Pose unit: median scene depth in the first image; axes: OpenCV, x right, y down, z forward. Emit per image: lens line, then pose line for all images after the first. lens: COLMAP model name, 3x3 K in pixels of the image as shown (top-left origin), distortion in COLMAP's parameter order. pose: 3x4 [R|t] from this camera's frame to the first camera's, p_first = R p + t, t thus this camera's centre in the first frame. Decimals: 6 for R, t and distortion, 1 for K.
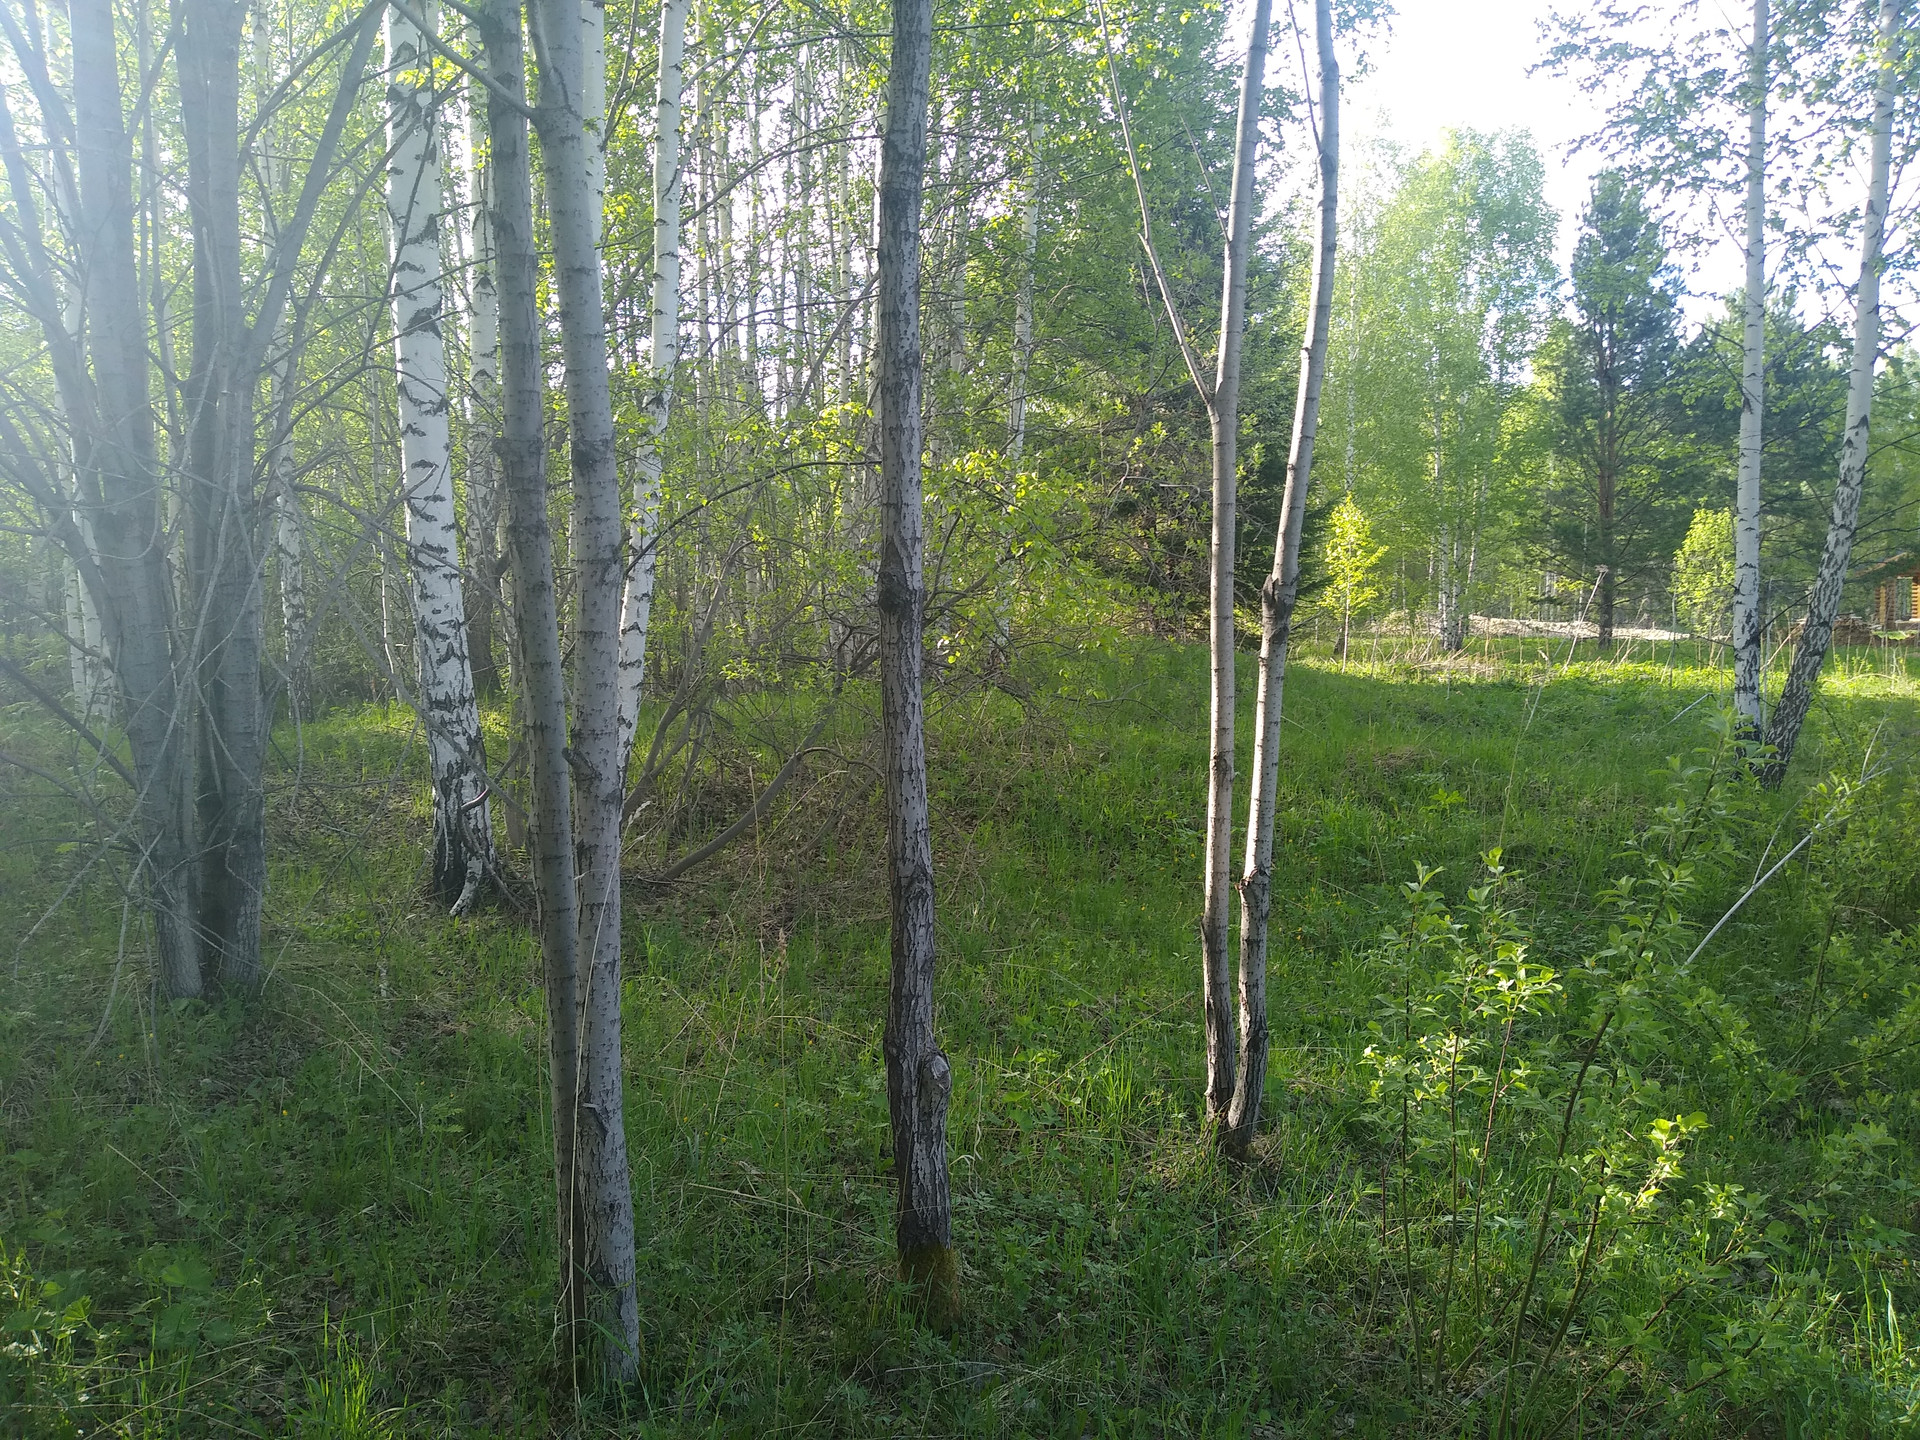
lens RADIAL K [[1510.6, 0, 925.5], [0, 1510.6, 722.3], [0, 0, 1]] dist [0.102445, -0.162396]
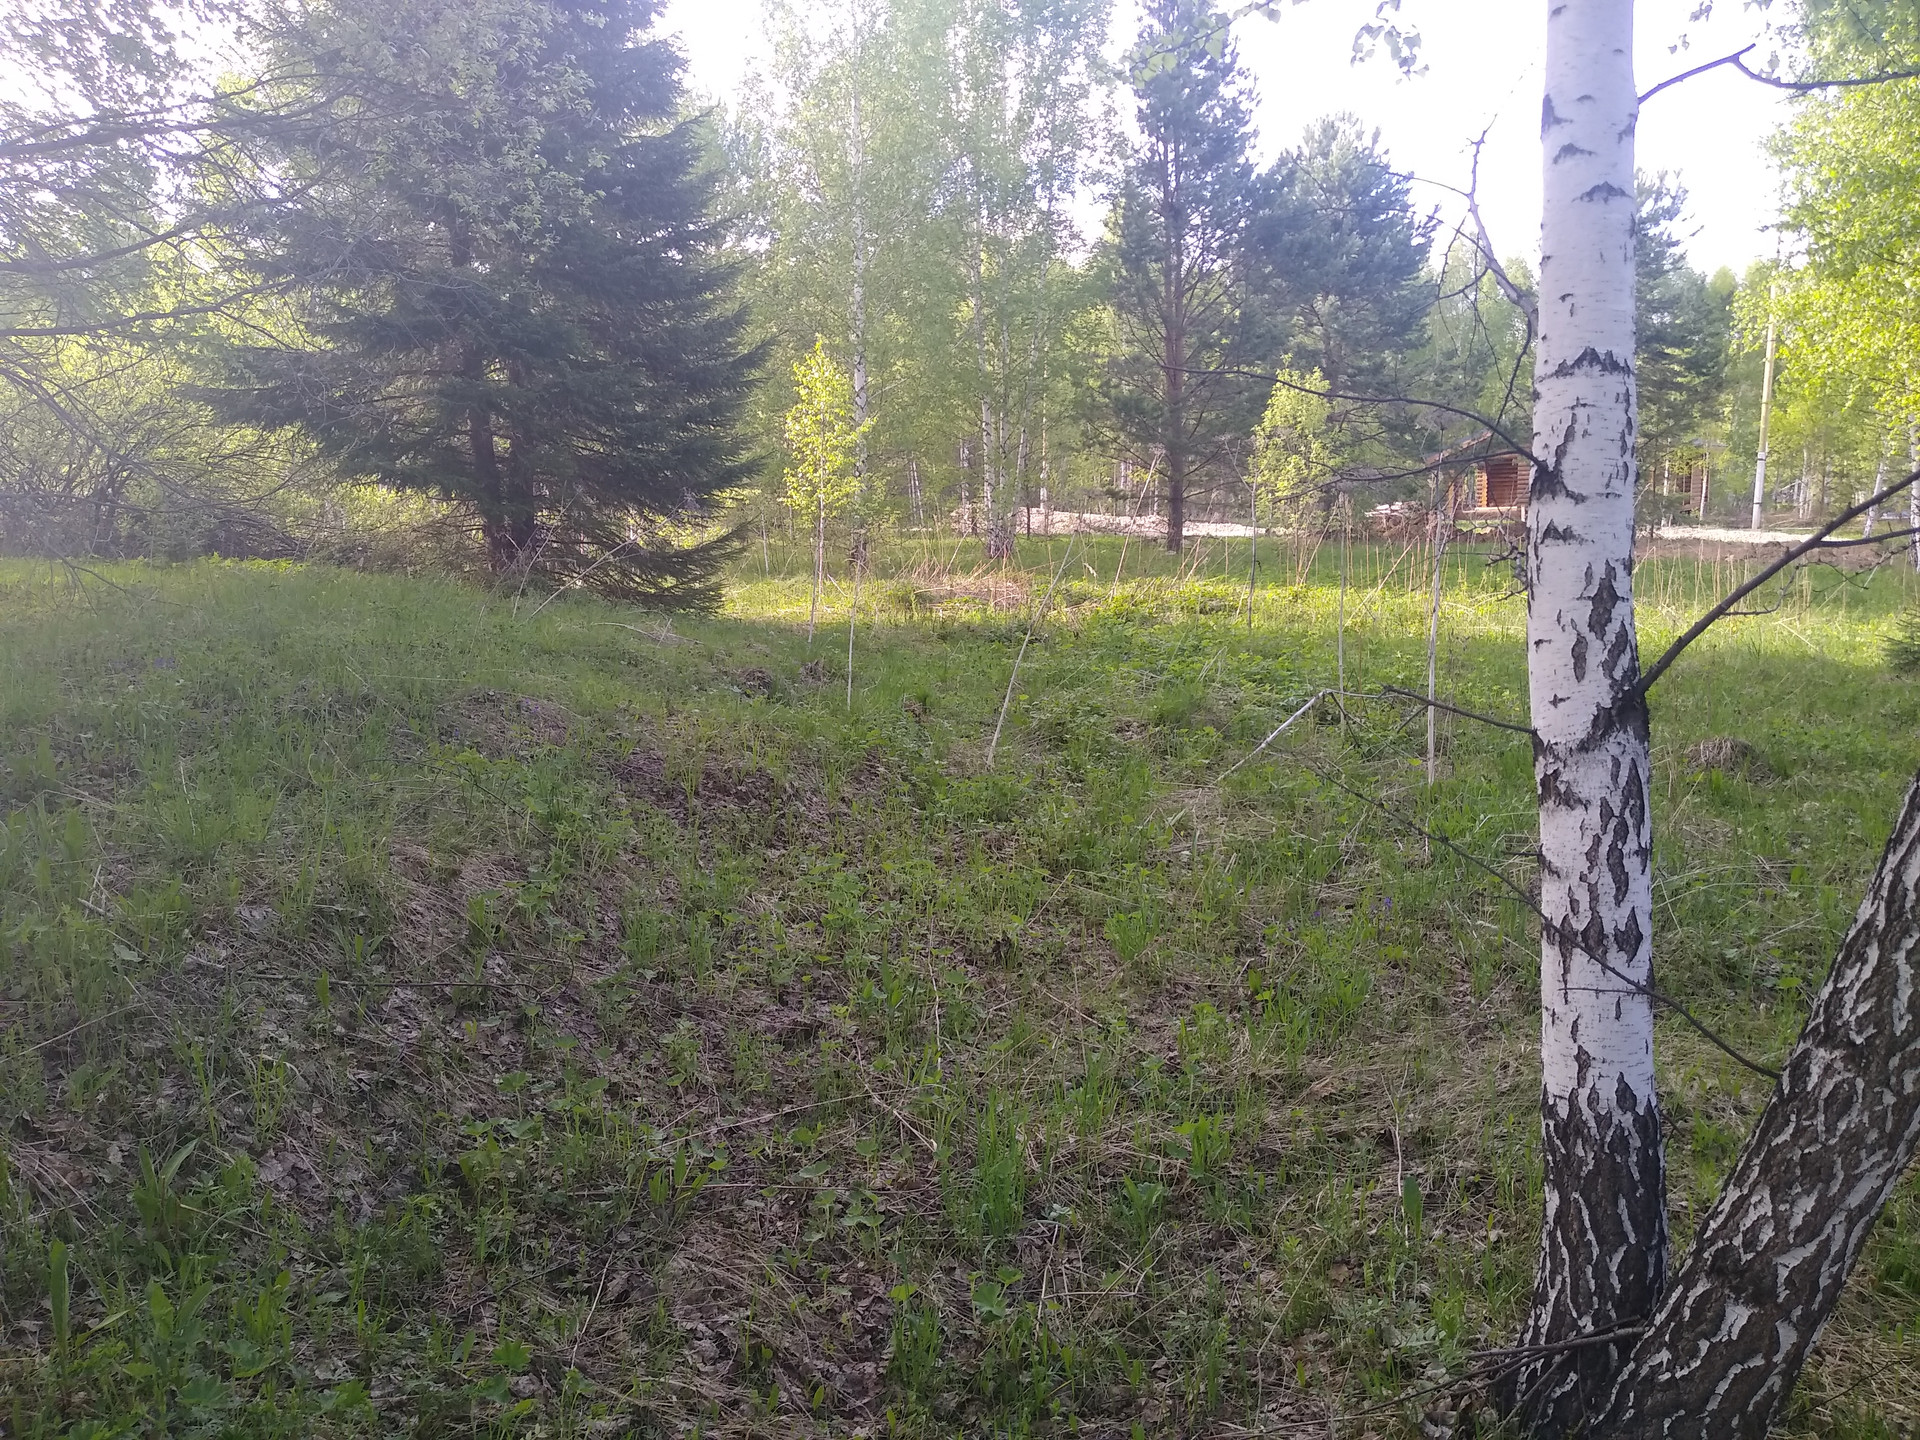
lens RADIAL K [[1510.6, 0, 925.5], [0, 1510.6, 722.3], [0, 0, 1]] dist [0.102445, -0.162396]
pose [[0.969764, -0.042104, 0.240385, 0.146134], [0.025007, 0.996964, 0.073737, -0.026165], [-0.242760, -0.065496, 0.967873, 0.303992]]
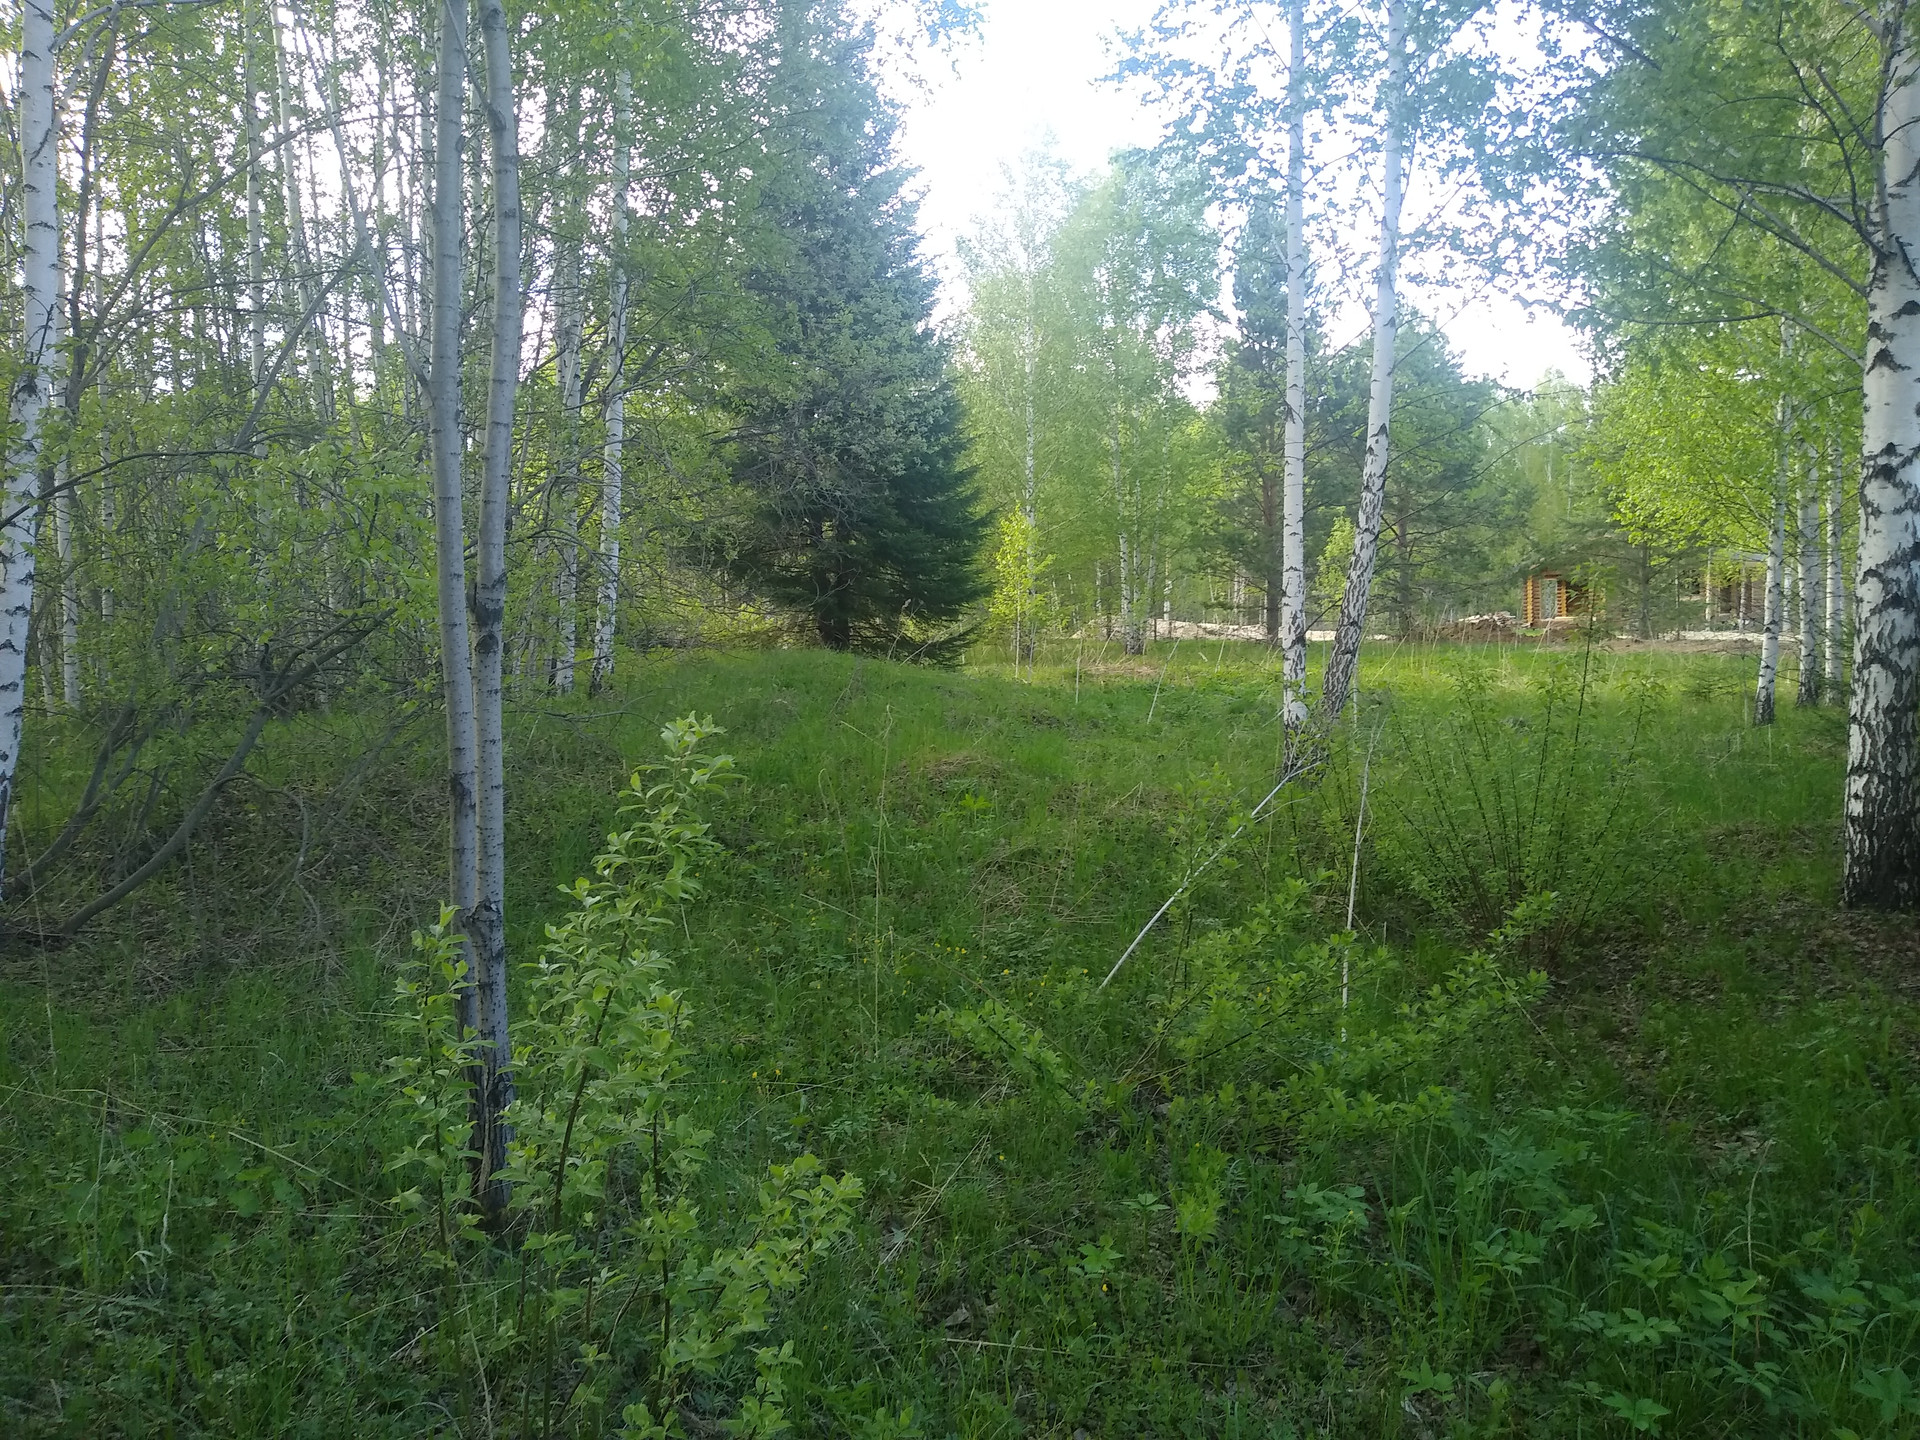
lens RADIAL K [[1510.6, 0, 925.5], [0, 1510.6, 722.3], [0, 0, 1]] dist [0.102445, -0.162396]
pose [[0.985989, -0.025520, 0.164848, 0.043823], [0.026583, 0.999638, -0.004250, -0.000063], [-0.164680, 0.008573, 0.986310, 0.008723]]
